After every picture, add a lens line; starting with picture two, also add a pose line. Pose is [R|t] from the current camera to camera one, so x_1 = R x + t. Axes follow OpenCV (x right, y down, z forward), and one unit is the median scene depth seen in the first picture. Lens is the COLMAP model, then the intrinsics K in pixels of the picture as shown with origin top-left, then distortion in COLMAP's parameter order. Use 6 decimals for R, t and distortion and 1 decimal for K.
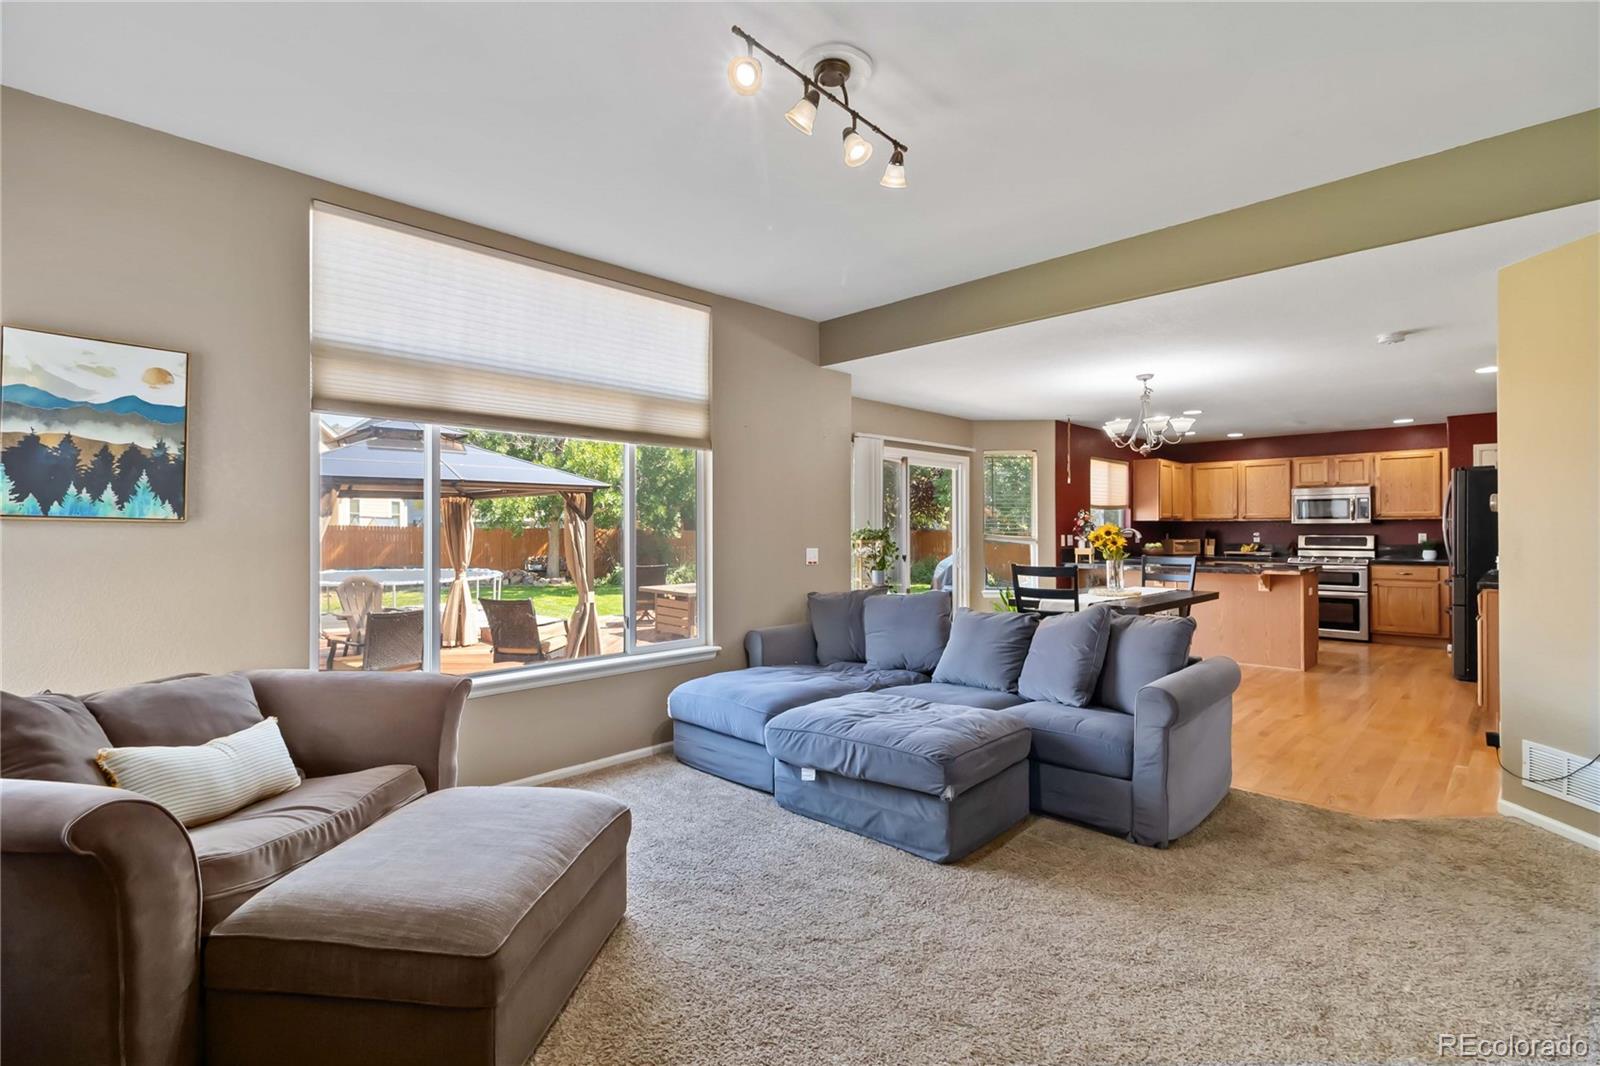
lens RADIAL K [[743.1, 0, 790.7], [0, 743.1, 530.1], [0, 0, 1]] dist [0.004598, 0.000180]
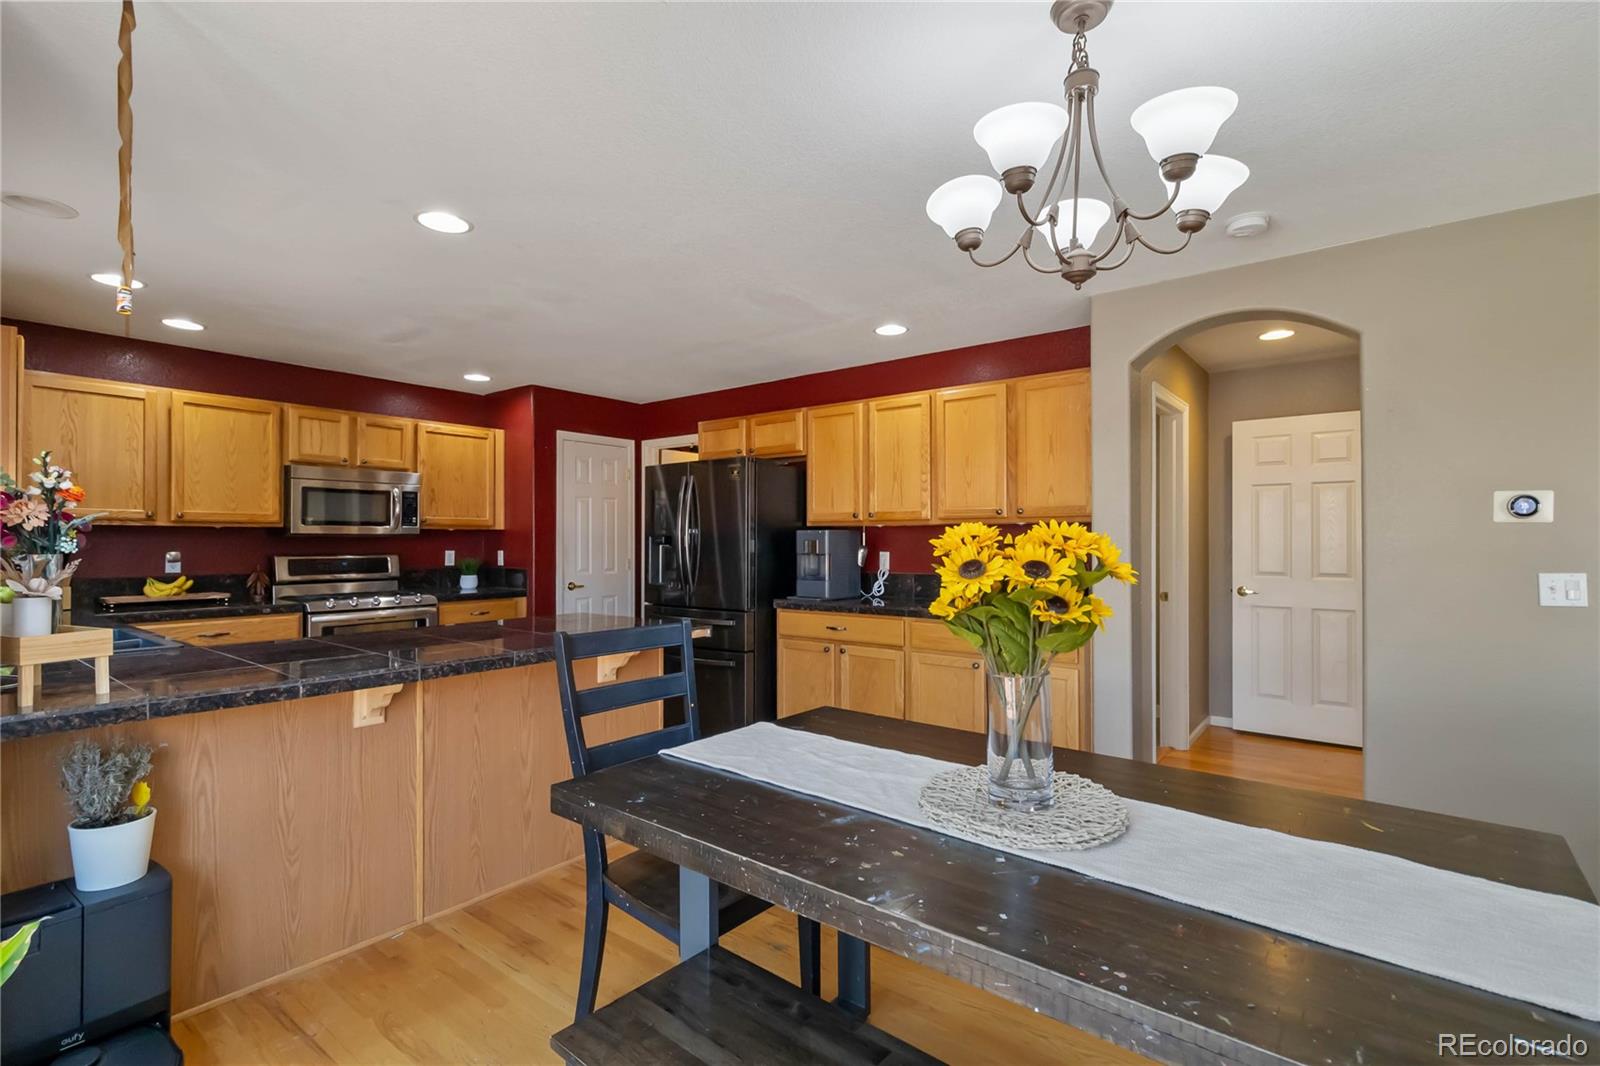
lens RADIAL K [[743.1, 0, 795.2], [0, 743.1, 531.6], [0, 0, 1]] dist [0.004598, 0.000180]
pose [[-0.133511, 0.014450, 0.990942, 0.129434], [-0.002208, 0.999887, -0.014878, -0.003341], [-0.991045, -0.004175, -0.133464, 0.718442]]
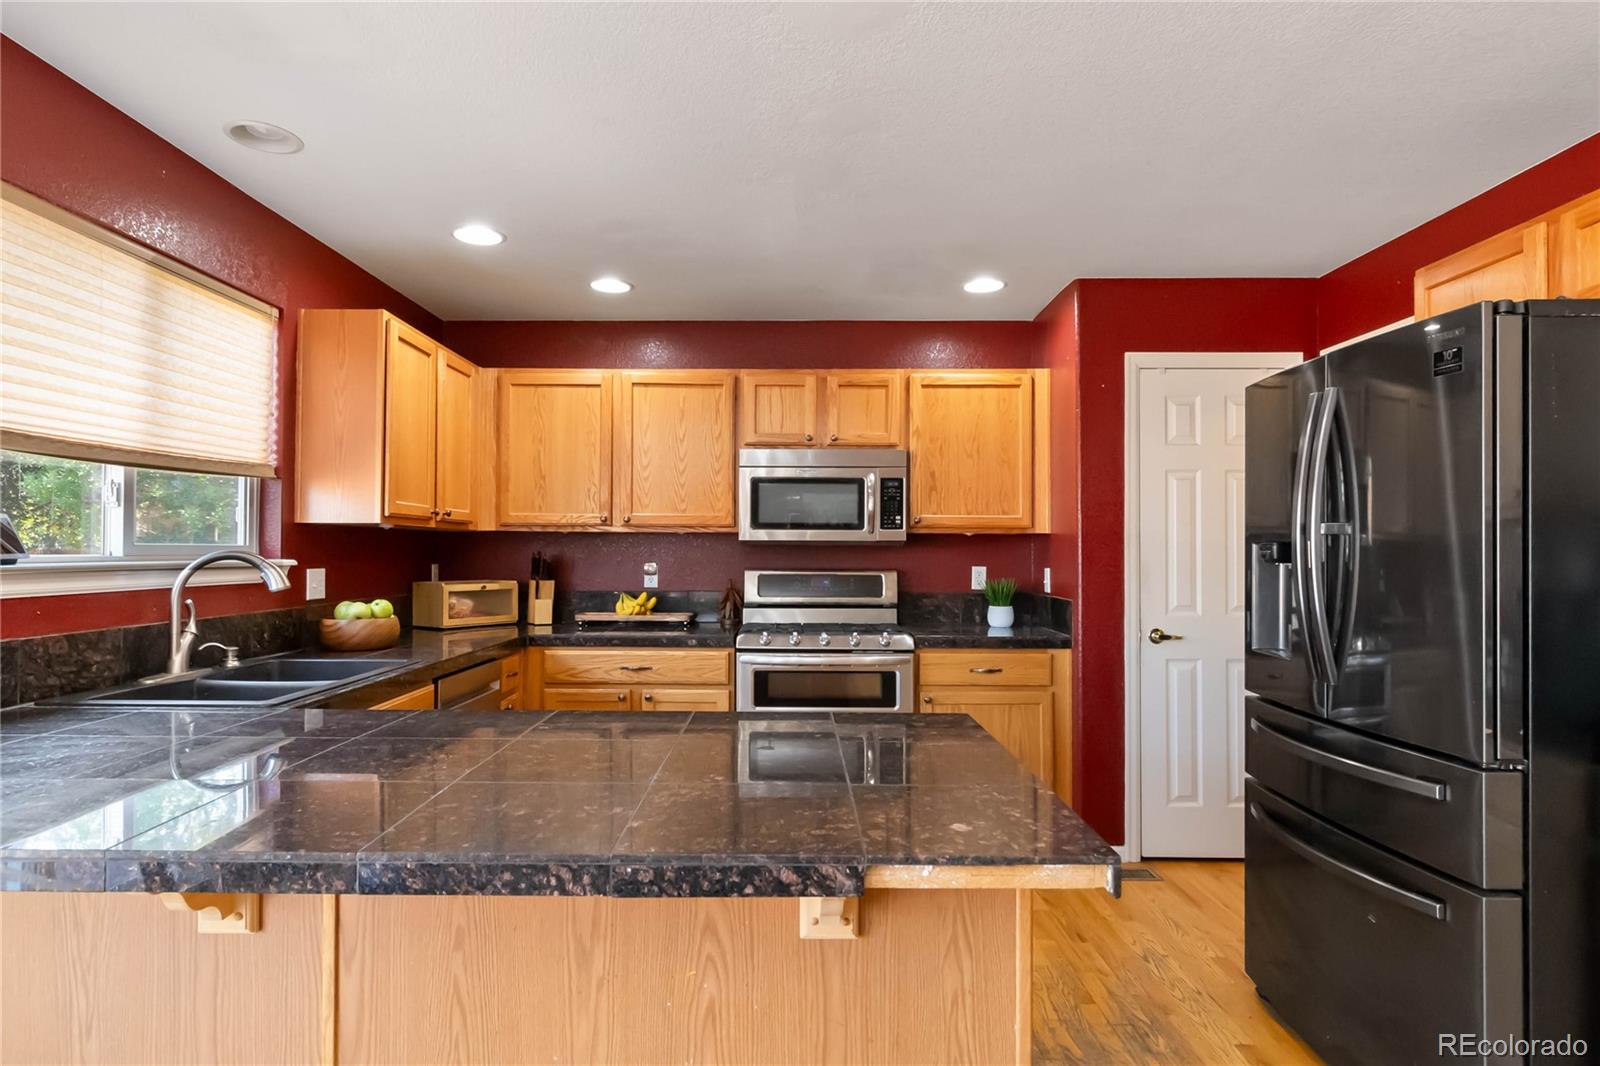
lens RADIAL K [[869.2, 0, 790.5], [0, 869.2, 539.4], [0, 0, 1]] dist [-0.008194, -0.003025]
pose [[0.704540, 0.015389, 0.709497, 0.373775], [-0.008212, 0.999875, -0.013532, -0.003742], [-0.709617, 0.003707, 0.704578, 0.661173]]
